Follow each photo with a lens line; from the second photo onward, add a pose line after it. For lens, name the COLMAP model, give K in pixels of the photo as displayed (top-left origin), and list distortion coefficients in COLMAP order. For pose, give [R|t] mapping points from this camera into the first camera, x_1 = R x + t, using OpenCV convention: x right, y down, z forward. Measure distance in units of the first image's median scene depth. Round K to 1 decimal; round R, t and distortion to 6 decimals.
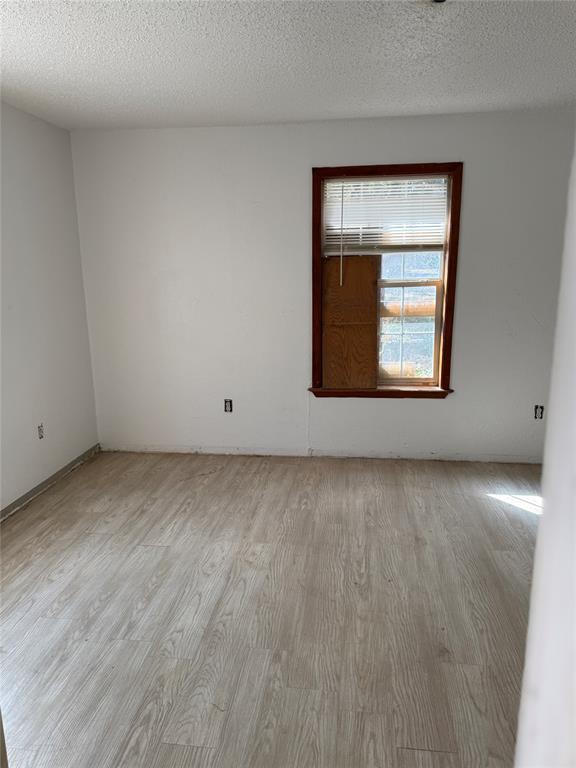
lens RADIAL K [[558.8, 0, 288.0], [0, 558.8, 384.0], [0, 0, 1]] dist [0.050579, -0.029011]
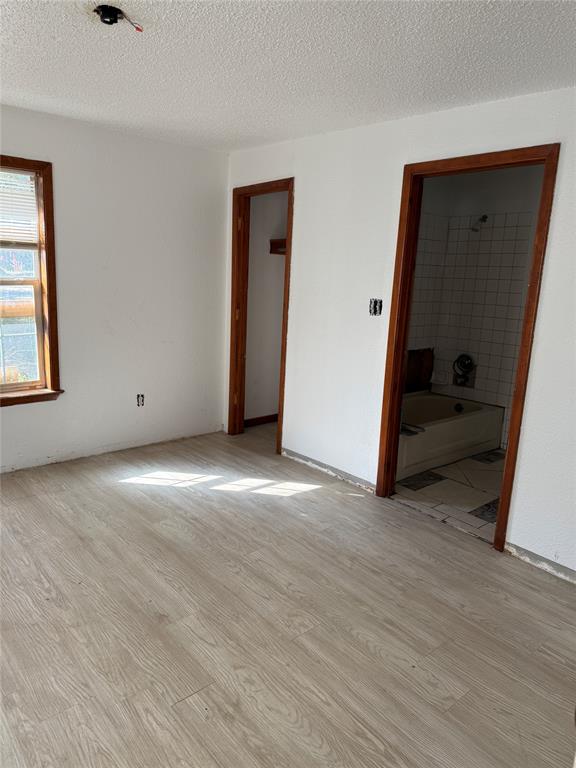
lens RADIAL K [[558.8, 0, 288.0], [0, 558.8, 384.0], [0, 0, 1]] dist [0.050579, -0.029011]
pose [[0.669673, -0.116991, 0.733383, -0.221355], [0.118569, 0.991690, 0.049927, -0.003147], [-0.733129, 0.053522, 0.677980, 0.033522]]
